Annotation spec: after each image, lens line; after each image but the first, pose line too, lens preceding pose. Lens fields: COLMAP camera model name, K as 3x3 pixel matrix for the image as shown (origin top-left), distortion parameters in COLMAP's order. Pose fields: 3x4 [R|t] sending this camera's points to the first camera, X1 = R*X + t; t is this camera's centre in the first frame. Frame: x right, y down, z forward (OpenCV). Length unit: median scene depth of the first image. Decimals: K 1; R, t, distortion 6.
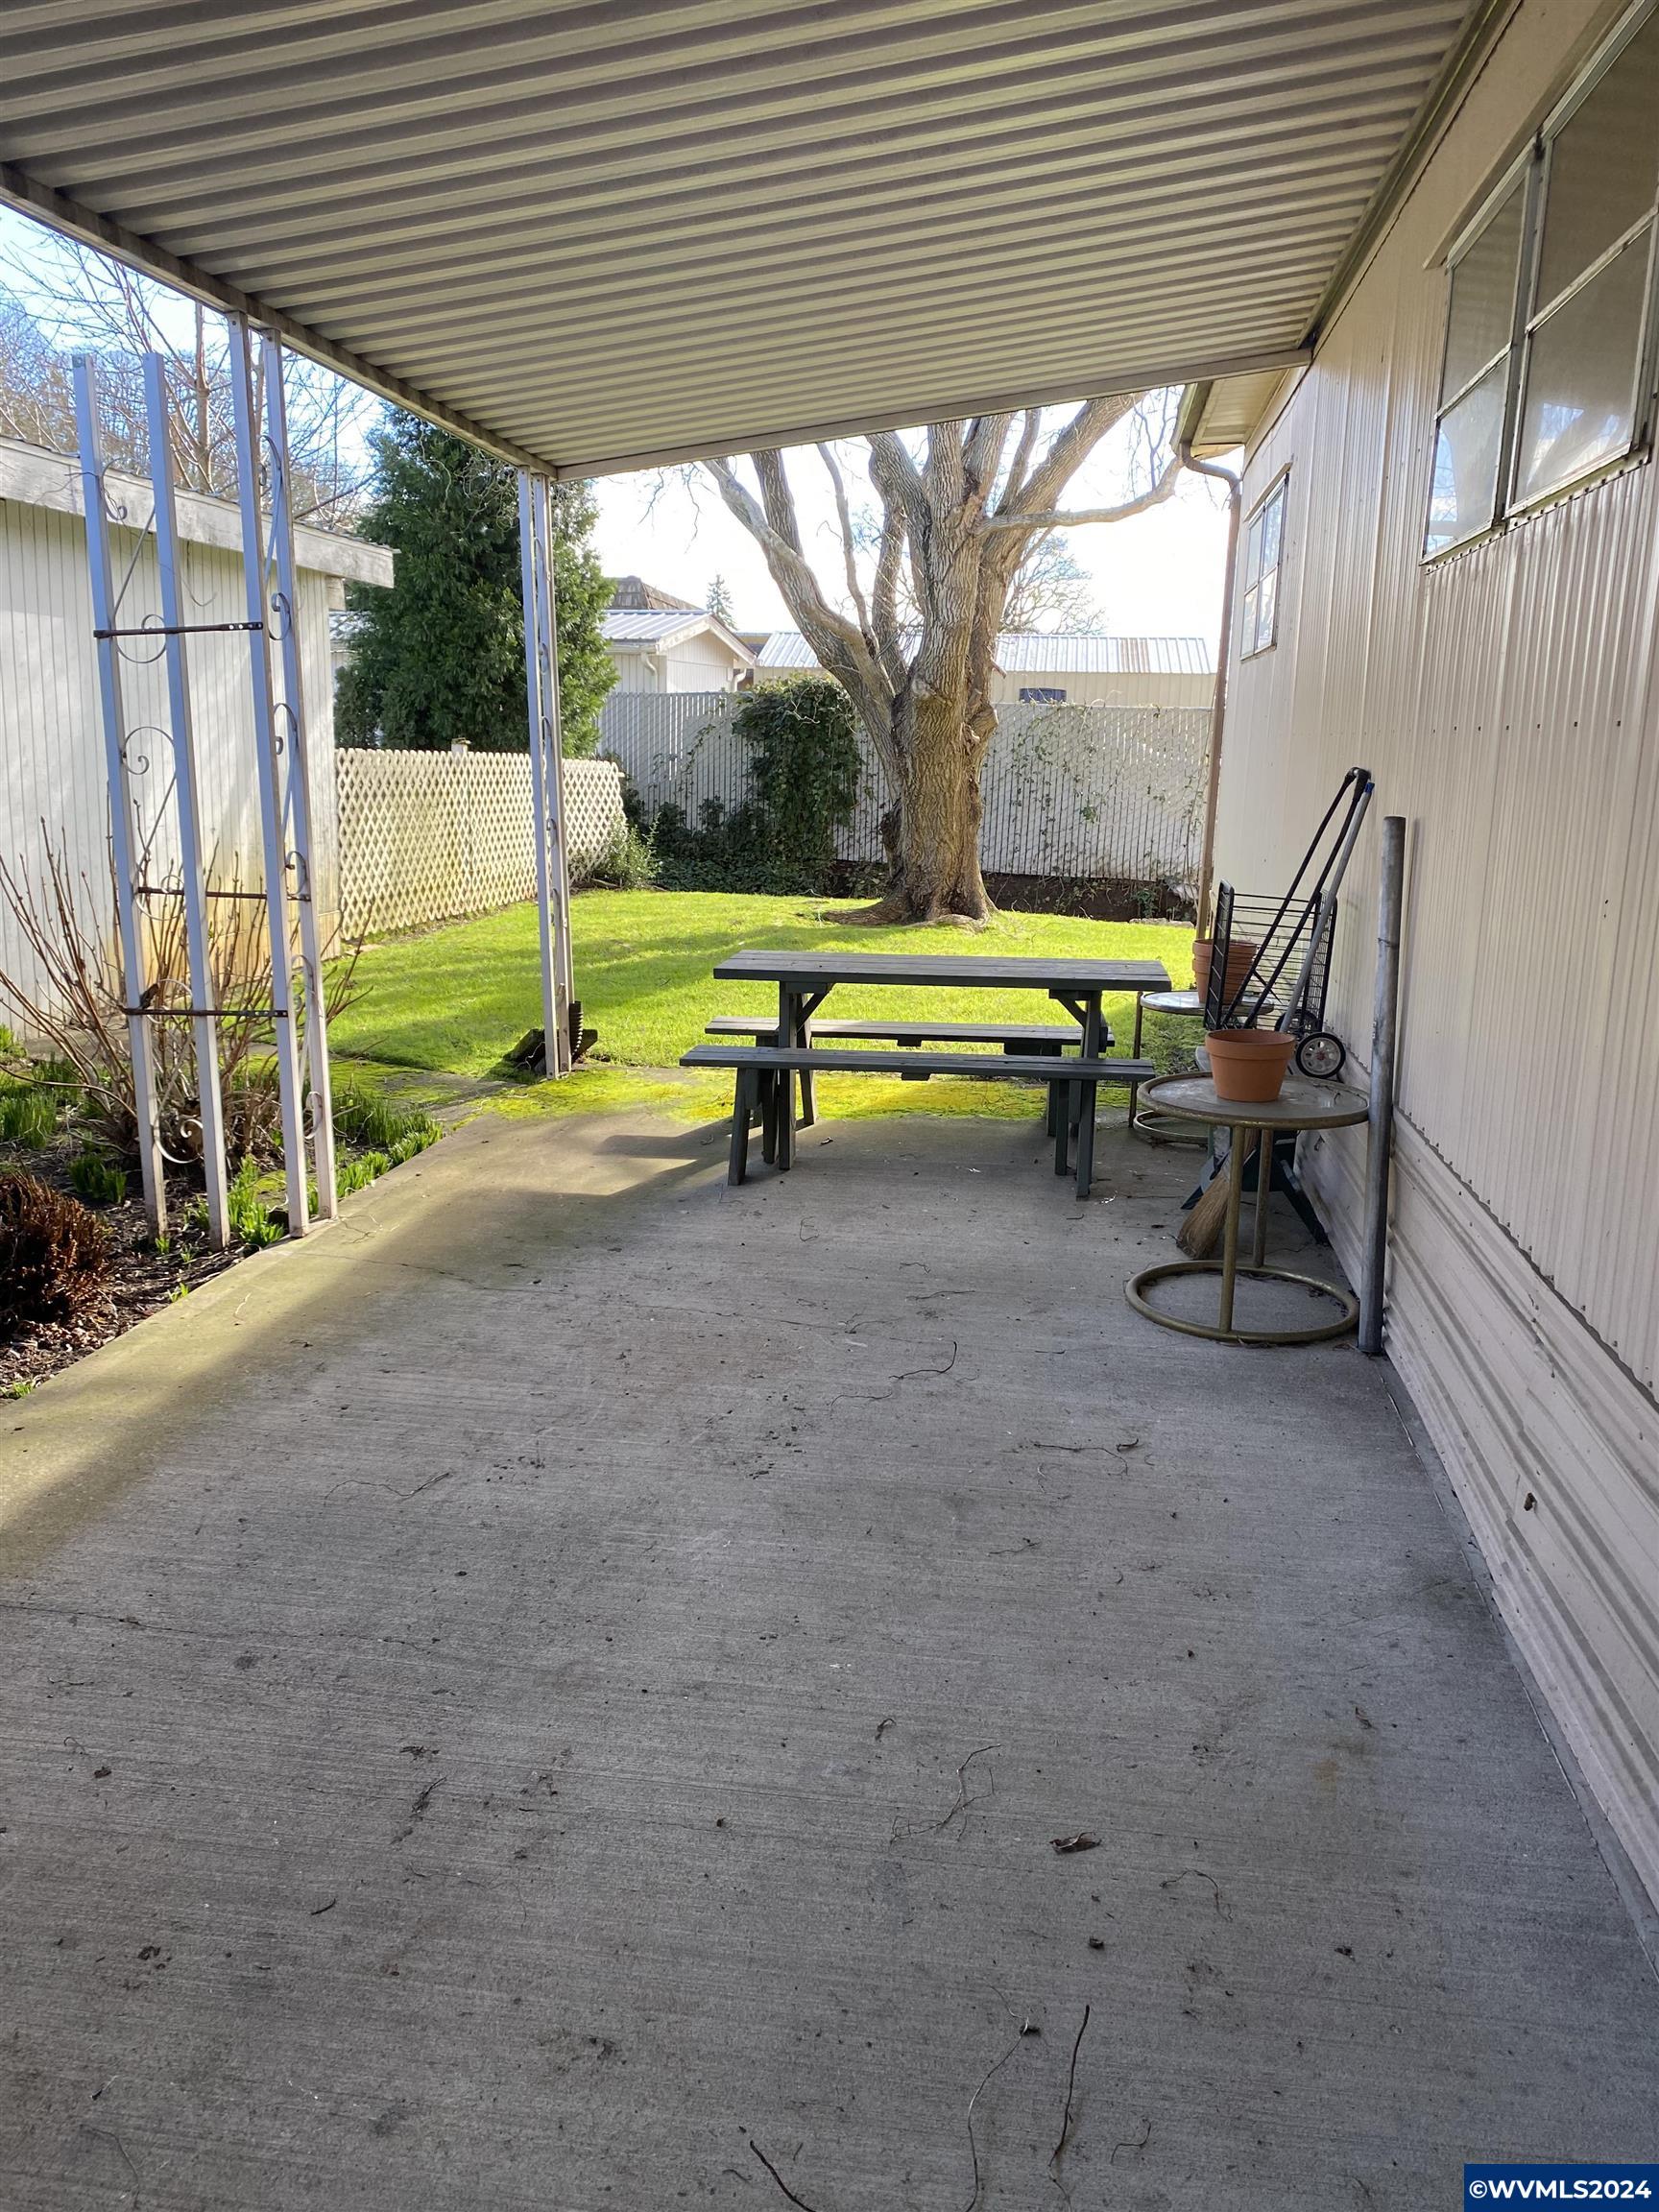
lens RADIAL K [[1647.3, 0, 828.7], [0, 1647.3, 1116.3], [0, 0, 1]] dist [0.018677, -0.001957]
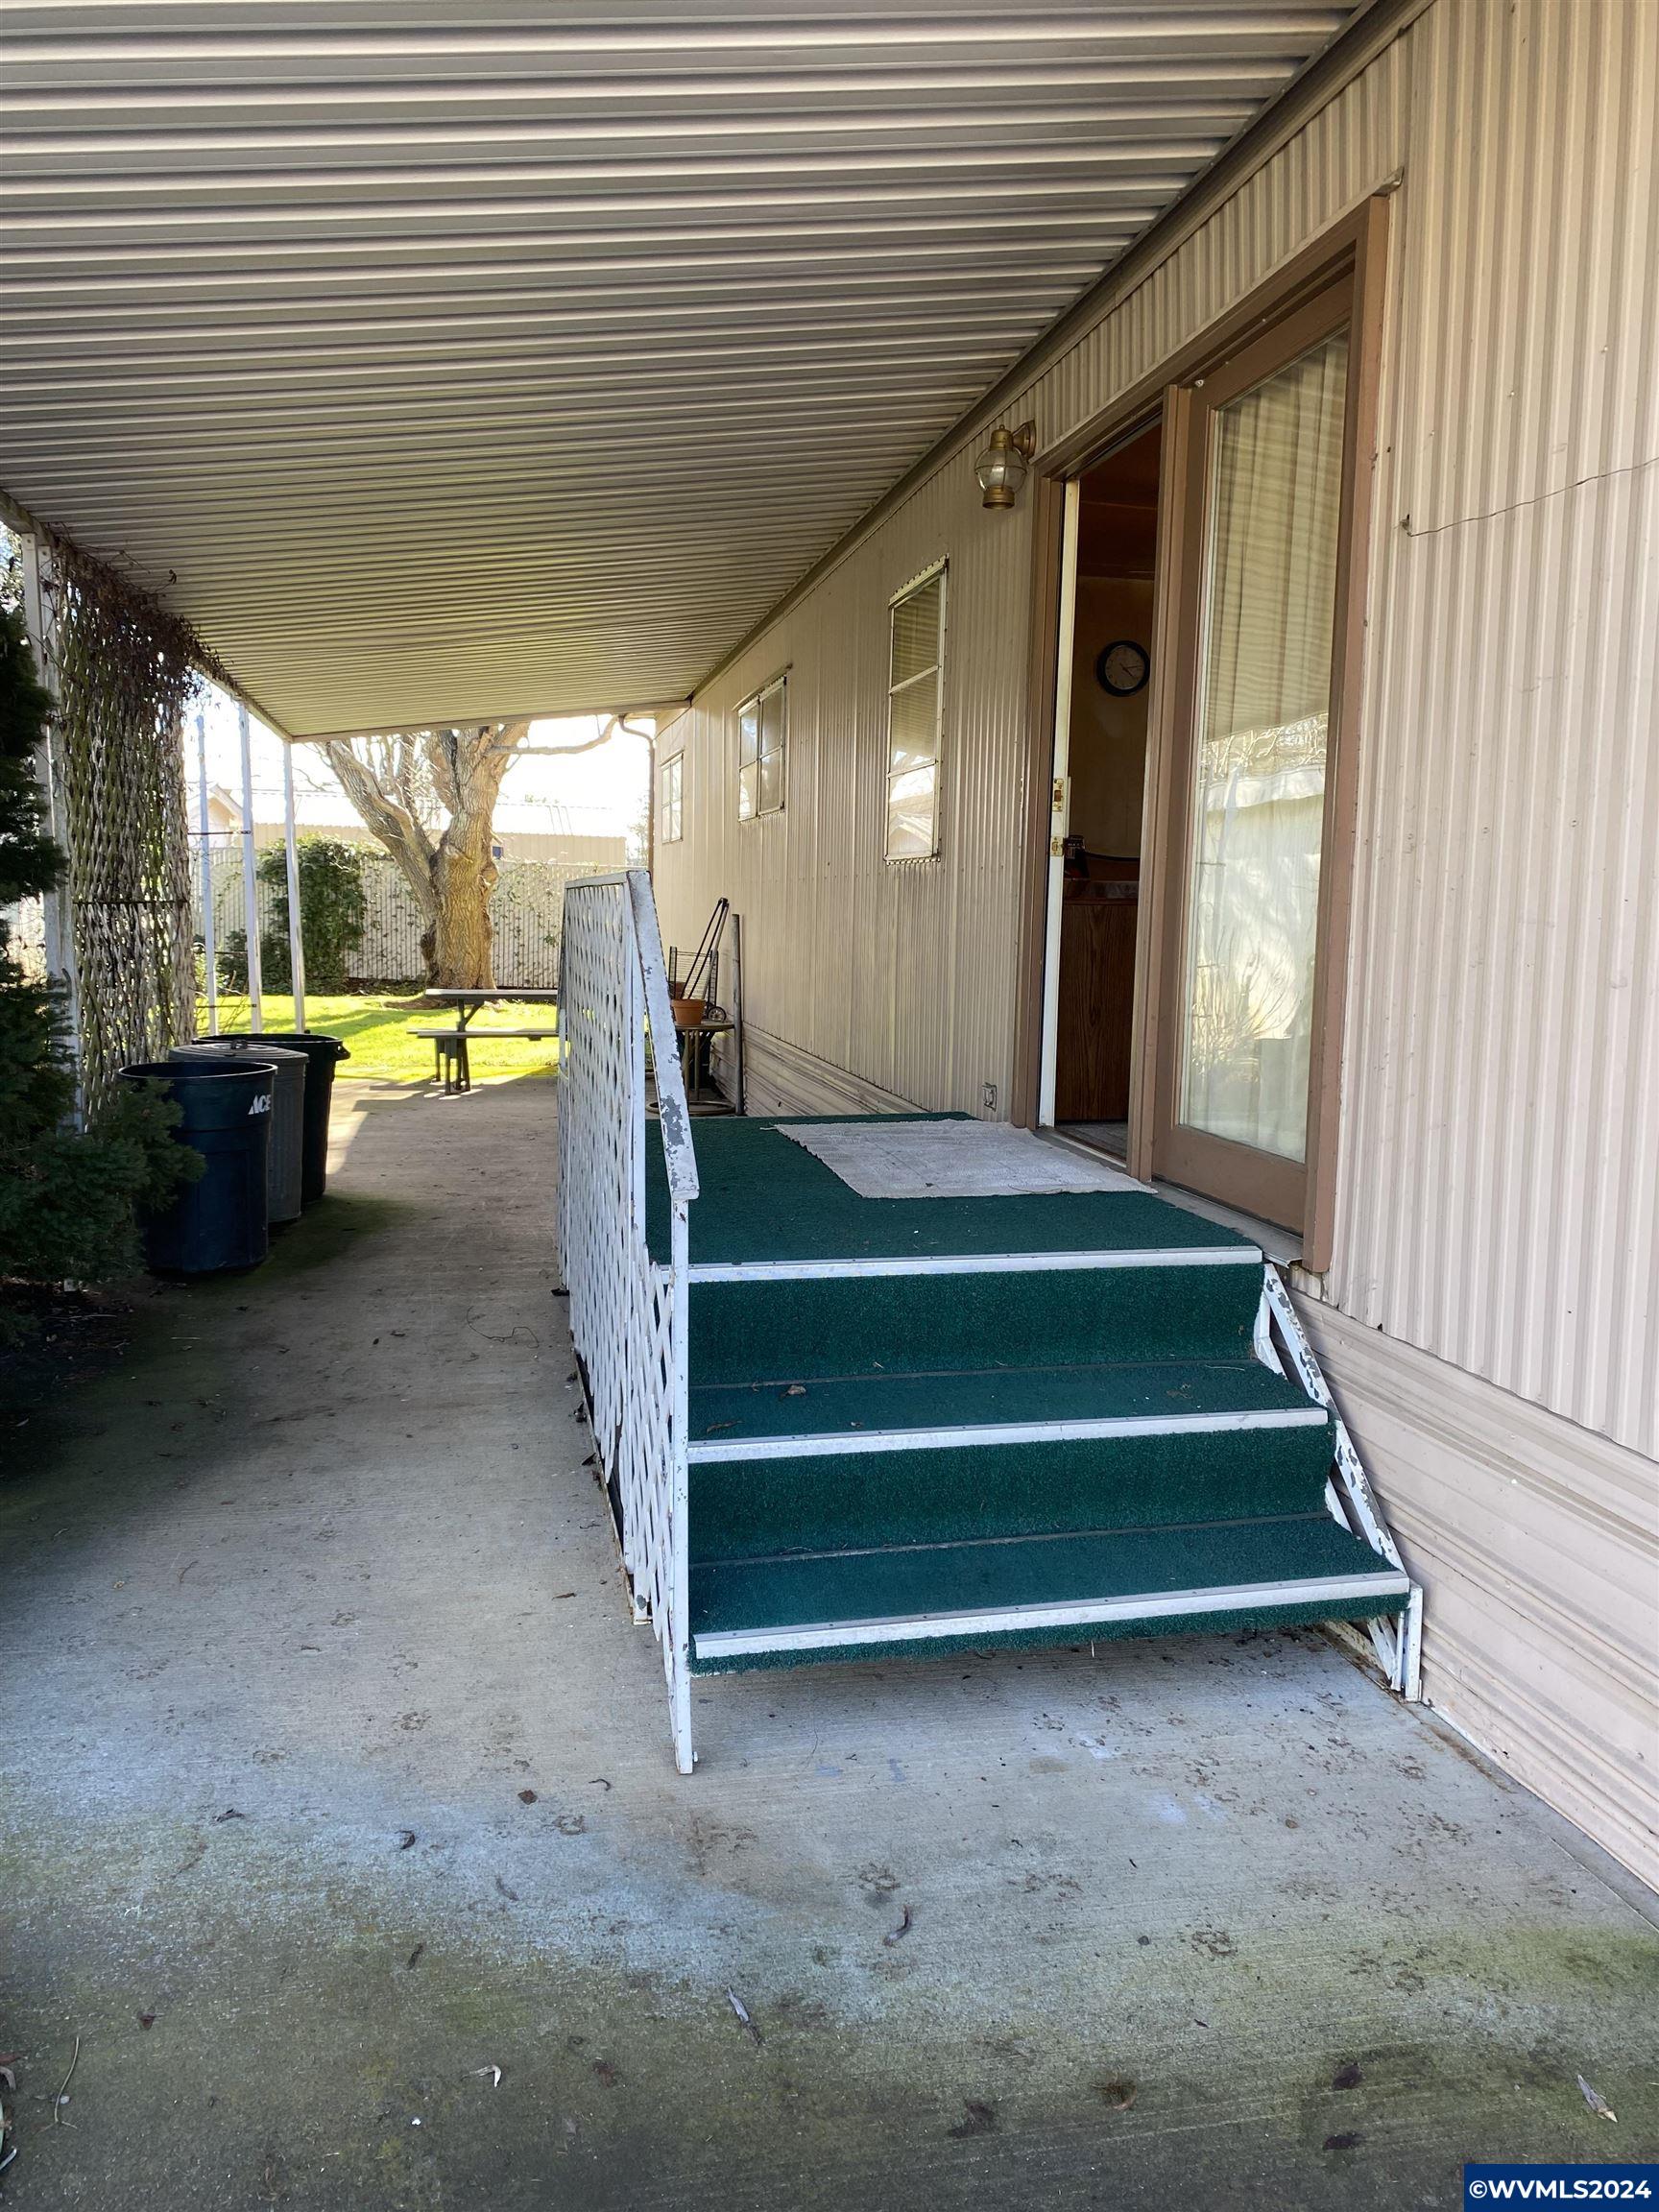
lens RADIAL K [[1647.3, 0, 833.3], [0, 1647.3, 1104.9], [0, 0, 1]] dist [0.018677, -0.001957]
pose [[0.936650, -0.037271, 0.348279, -0.158928], [0.069837, 0.994230, -0.081418, 0.125082], [-0.343235, 0.100583, 0.933848, -0.534776]]
